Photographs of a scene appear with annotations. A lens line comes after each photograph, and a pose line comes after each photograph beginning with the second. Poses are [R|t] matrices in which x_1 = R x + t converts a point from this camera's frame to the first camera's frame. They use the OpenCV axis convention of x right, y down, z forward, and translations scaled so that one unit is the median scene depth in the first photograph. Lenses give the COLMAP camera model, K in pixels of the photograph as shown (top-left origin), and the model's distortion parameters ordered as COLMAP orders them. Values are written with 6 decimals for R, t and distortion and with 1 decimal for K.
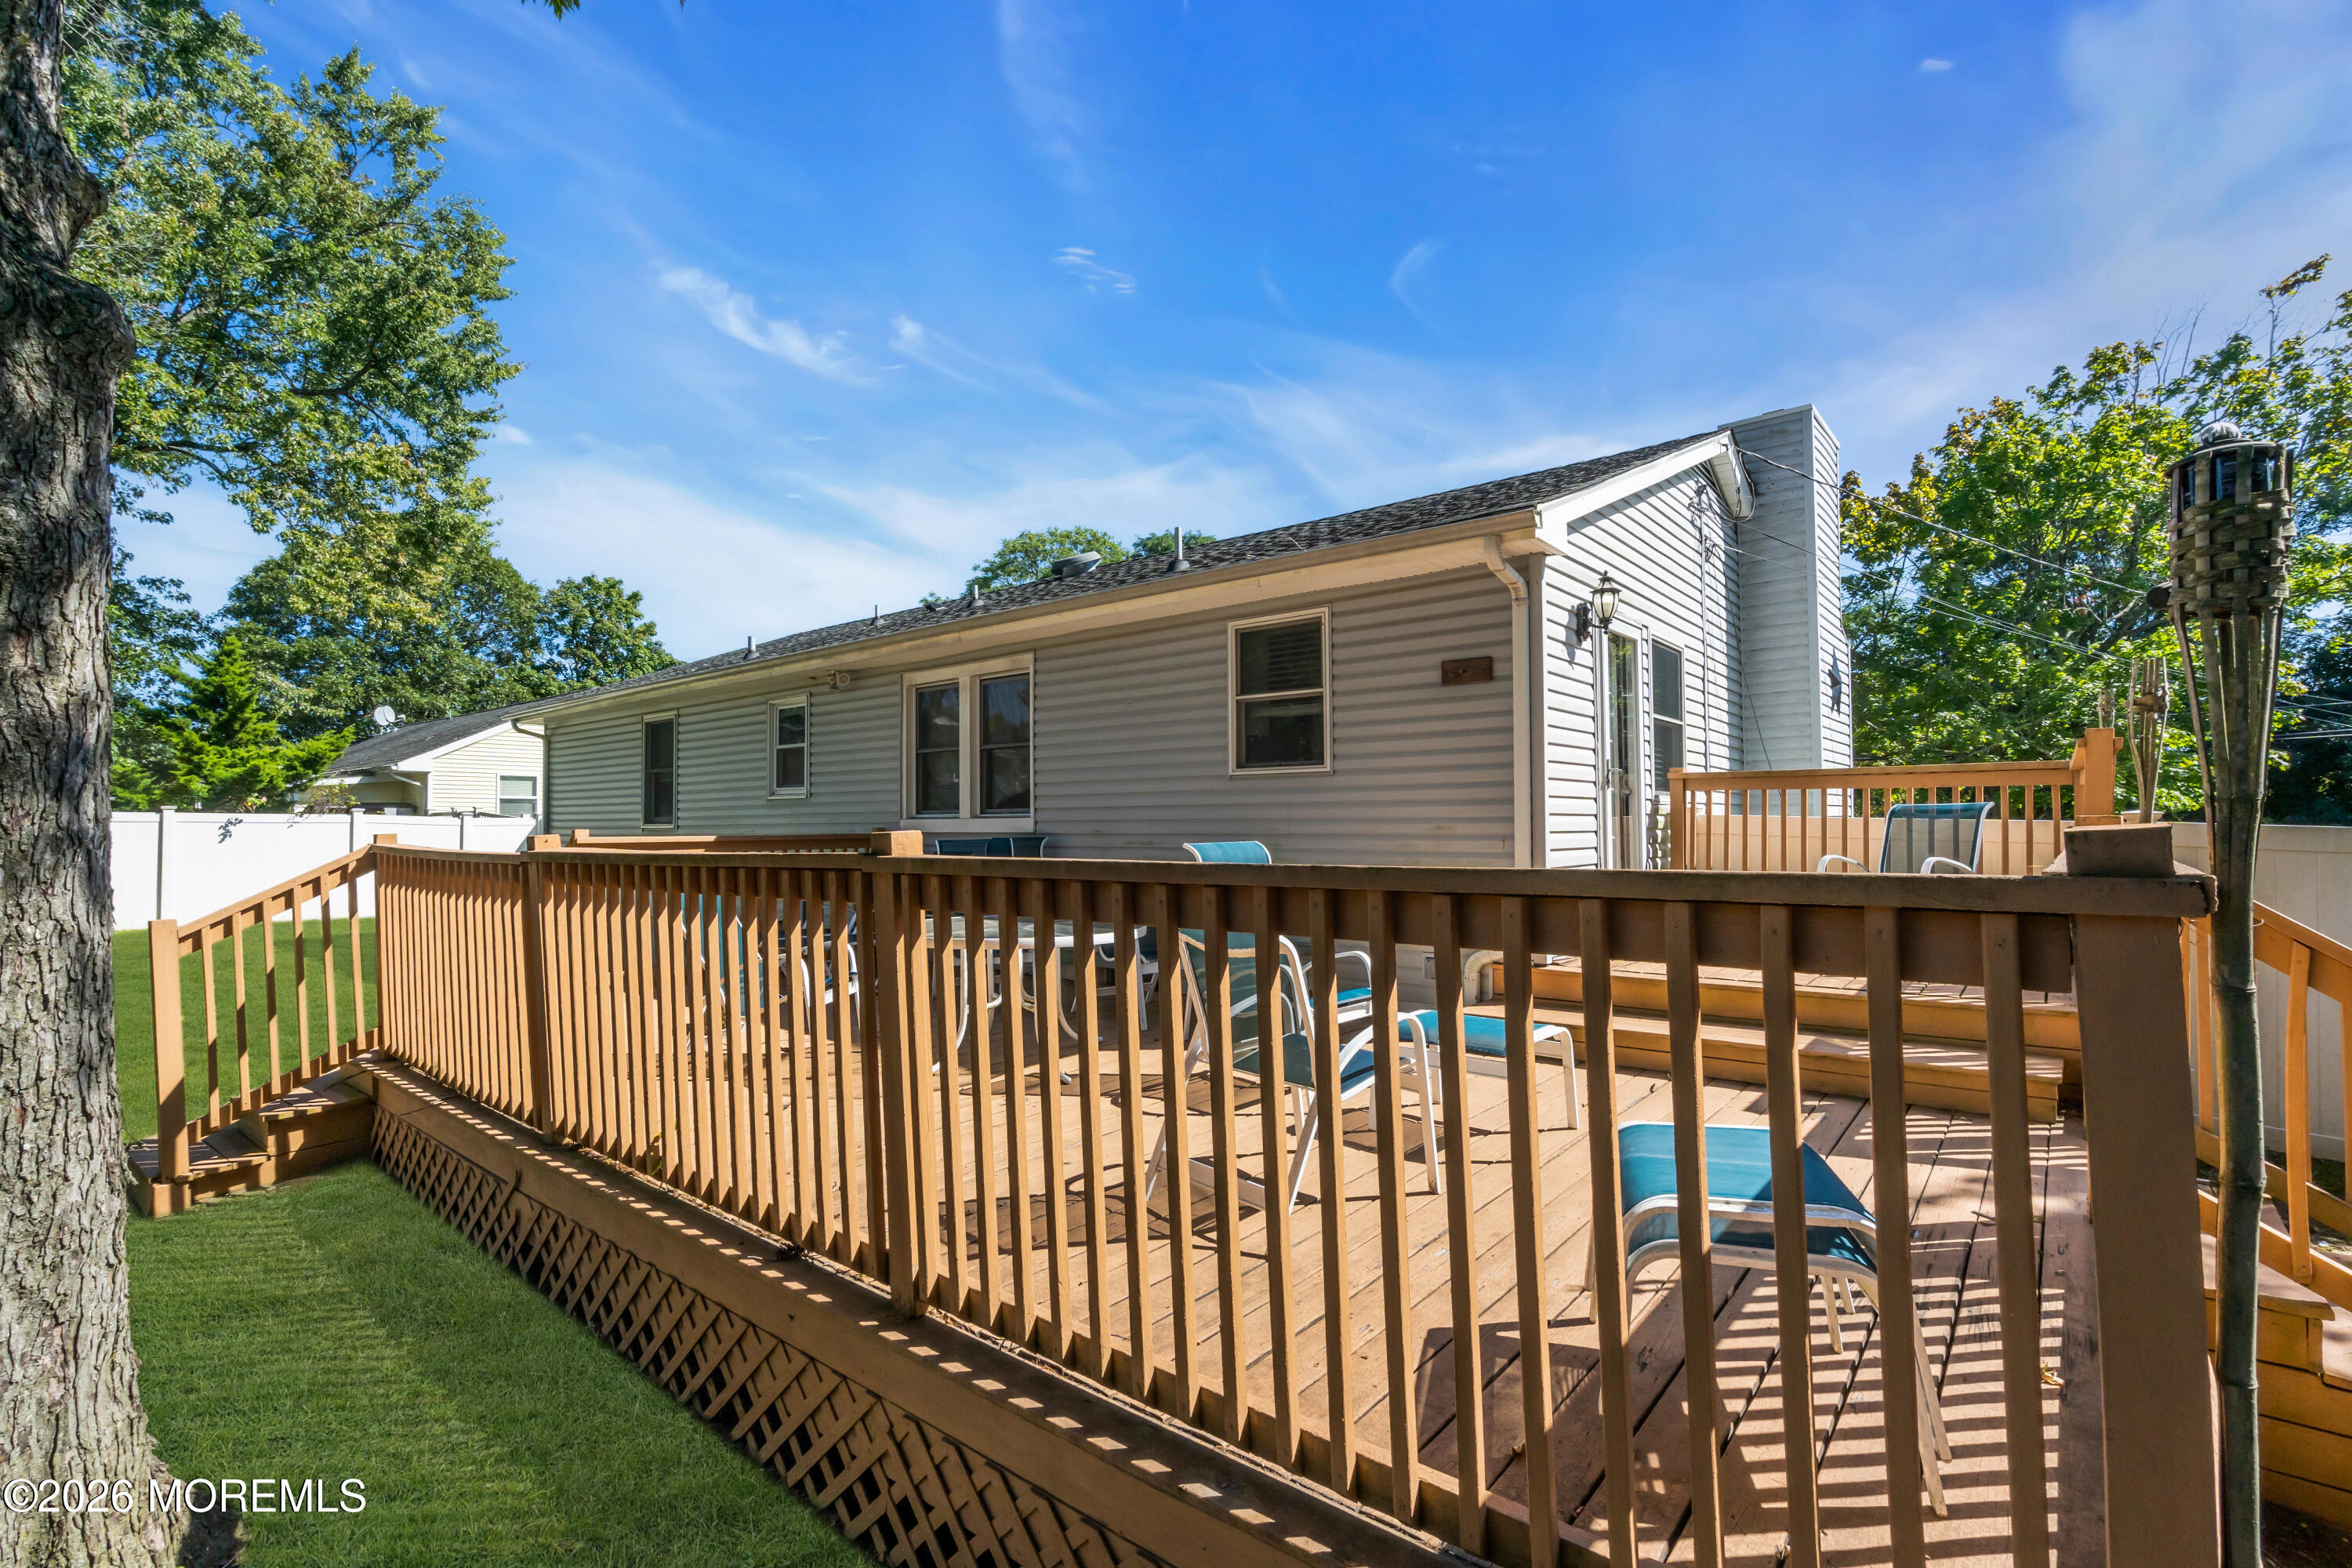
lens RADIAL K [[1062.1, 0, 1169.0], [0, 1062.1, 792.1], [0, 0, 1]] dist [-0.003636, 0.001201]
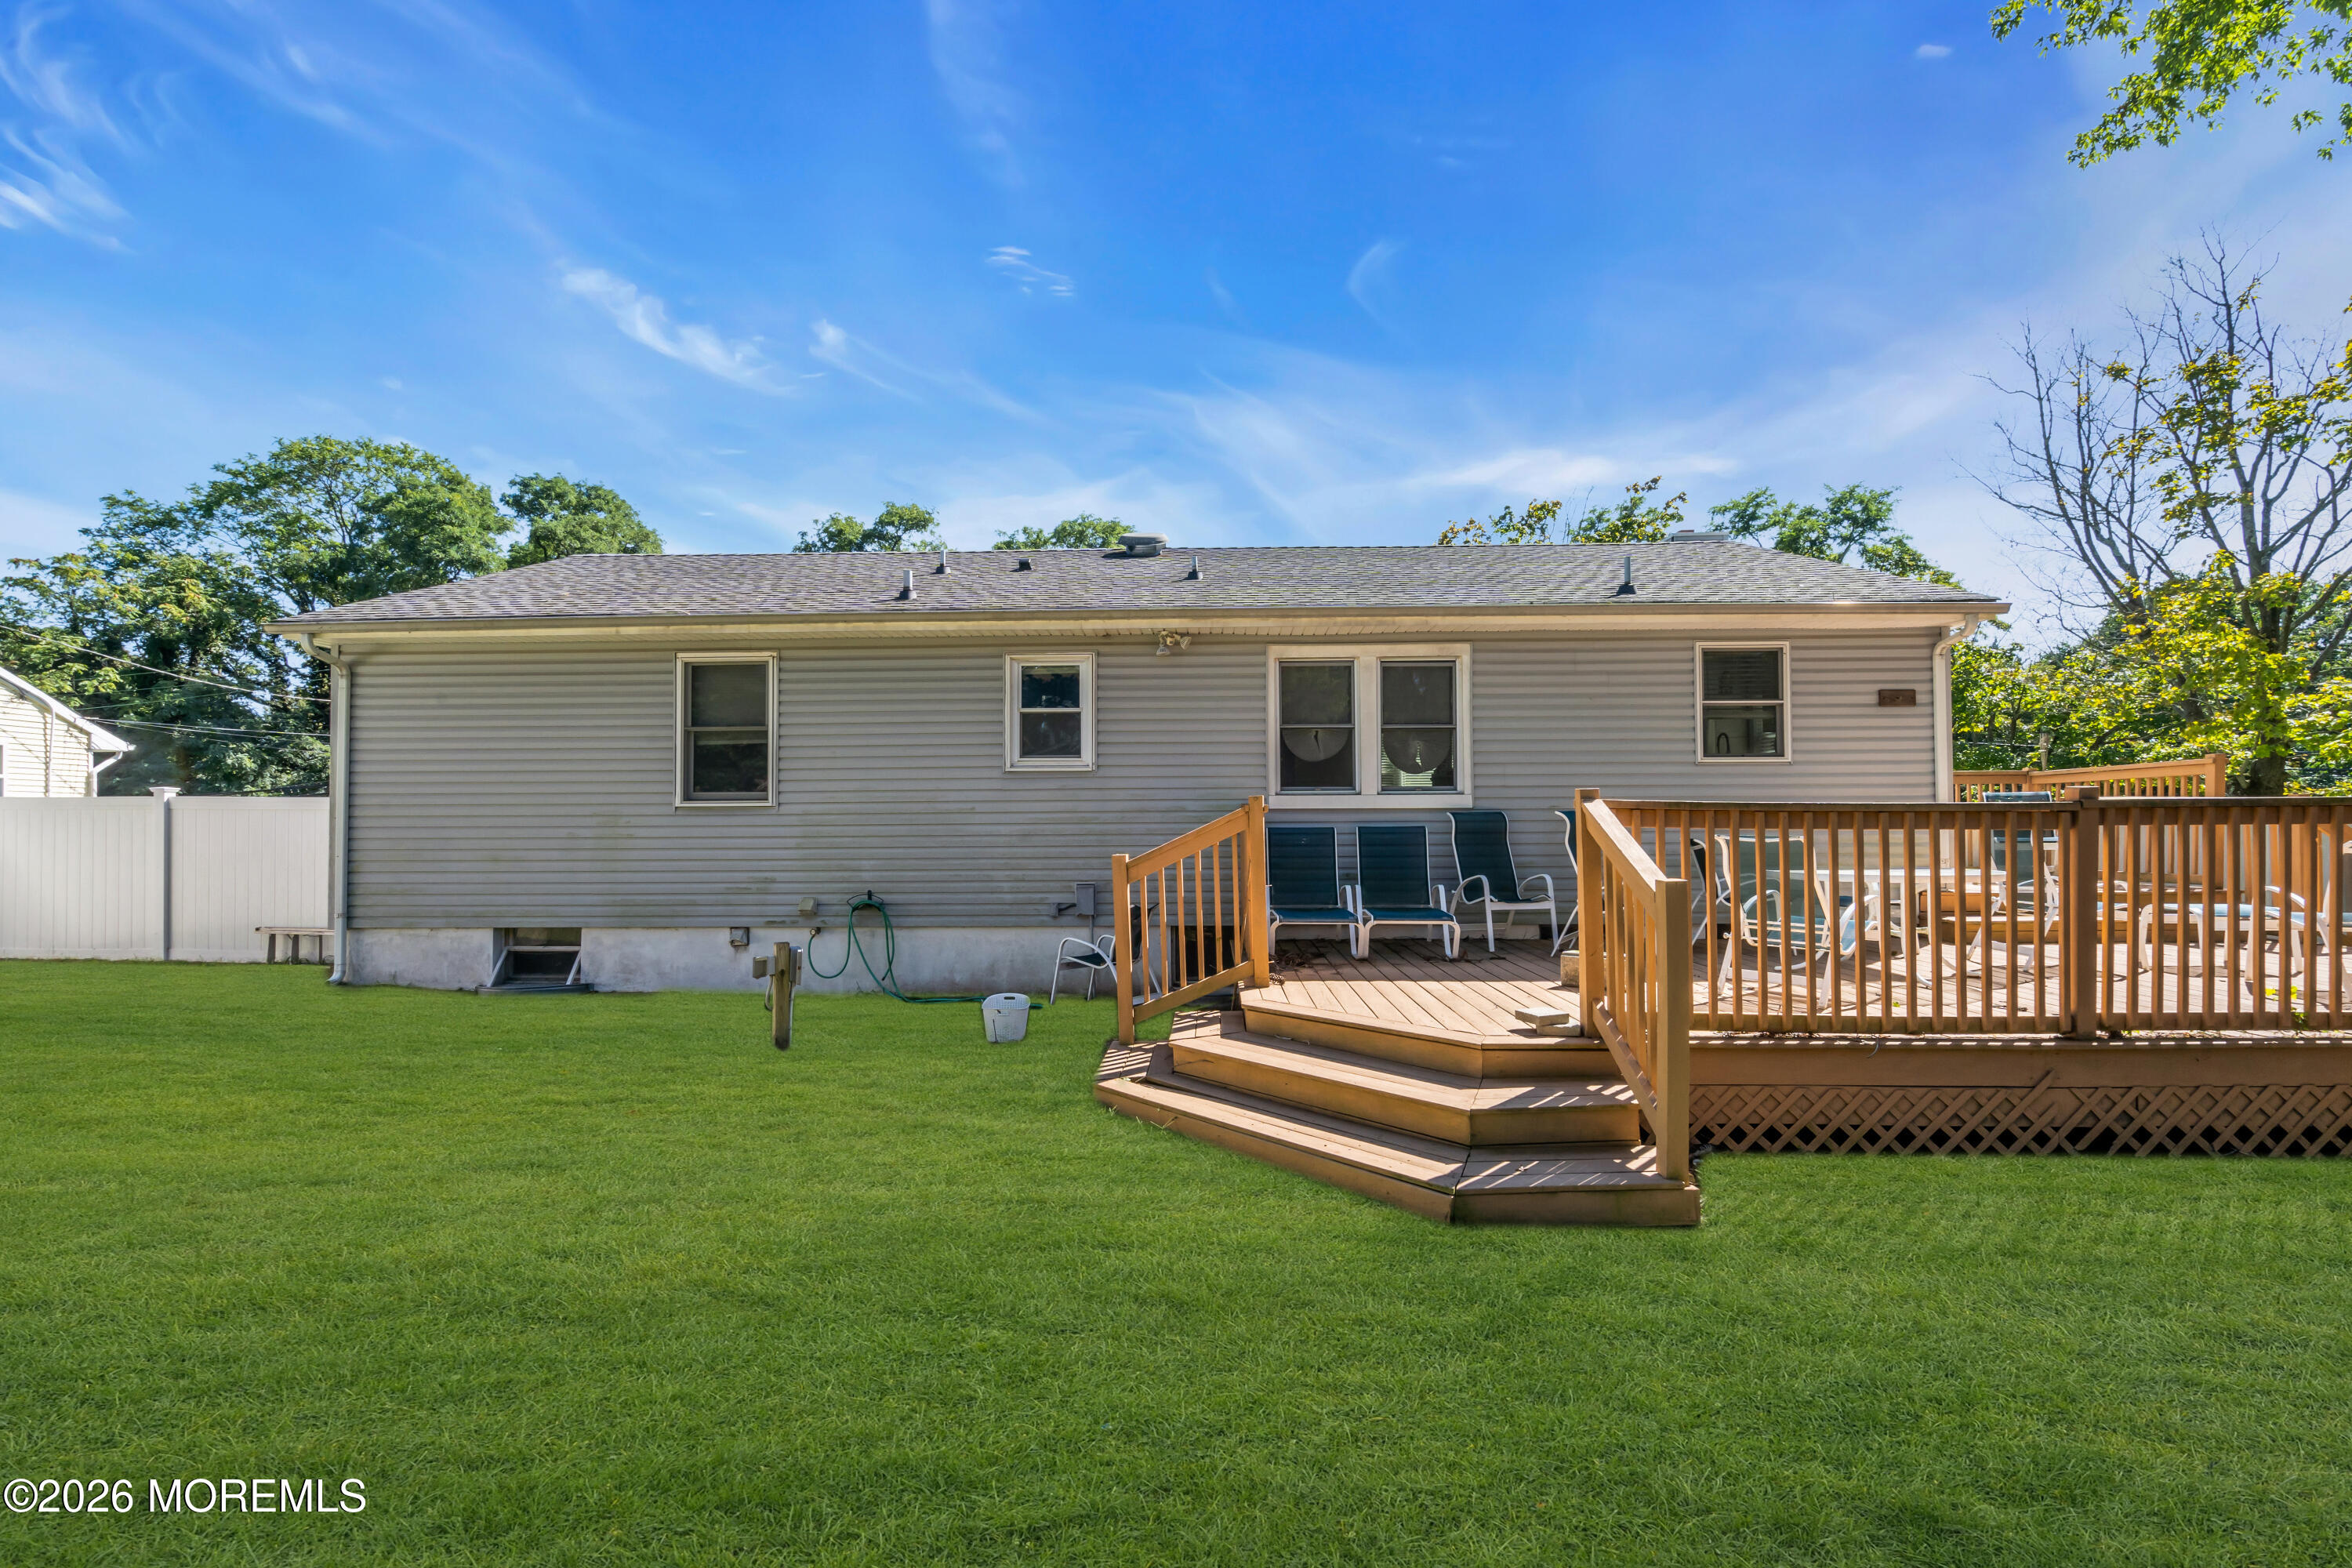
lens RADIAL K [[1062.1, 0, 1170.1], [0, 1062.1, 802.8], [0, 0, 1]] dist [-0.003636, 0.001201]
pose [[0.782775, 0.014587, 0.622133, -0.522229], [-0.017590, 0.999844, -0.001310, 0.019532], [-0.622056, -0.009918, 0.782910, 0.167027]]
